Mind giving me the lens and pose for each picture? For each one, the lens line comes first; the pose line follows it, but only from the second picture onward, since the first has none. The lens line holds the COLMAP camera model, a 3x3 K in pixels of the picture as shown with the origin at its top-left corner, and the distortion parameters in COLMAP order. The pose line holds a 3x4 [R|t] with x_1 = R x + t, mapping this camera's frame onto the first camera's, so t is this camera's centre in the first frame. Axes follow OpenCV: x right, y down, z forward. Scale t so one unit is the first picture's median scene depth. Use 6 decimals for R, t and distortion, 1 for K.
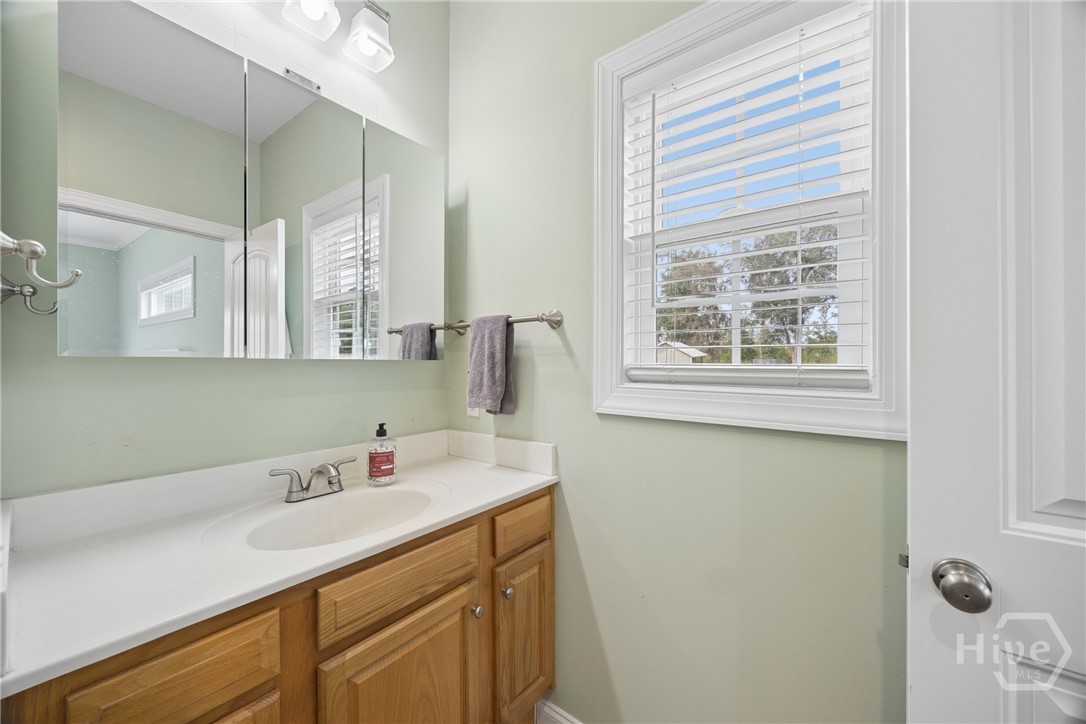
lens RADIAL K [[412.5, 0, 547.9], [0, 412.5, 365.4], [0, 0, 1]] dist [0.000423, 0.000076]
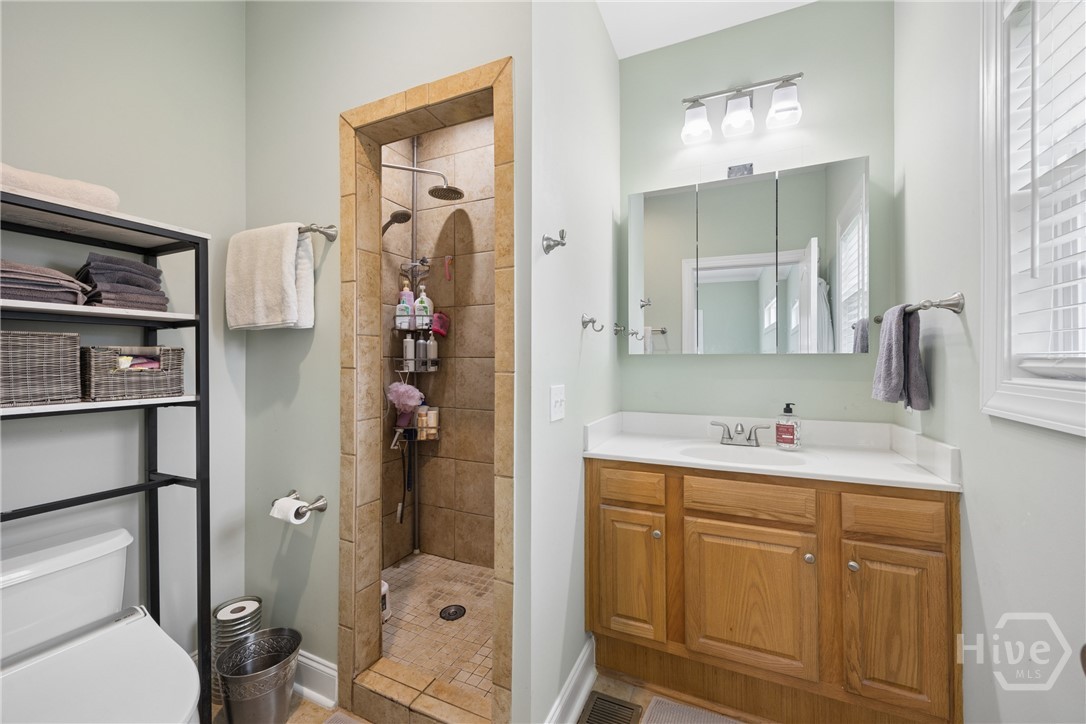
lens RADIAL K [[412.5, 0, 542.4], [0, 412.5, 360.6], [0, 0, 1]] dist [0.000423, 0.000076]
pose [[0.234911, -0.001498, -0.972016, 0.706823], [-0.002350, 0.999995, -0.002109, 0.013487], [0.972014, 0.002779, 0.234907, -0.048847]]
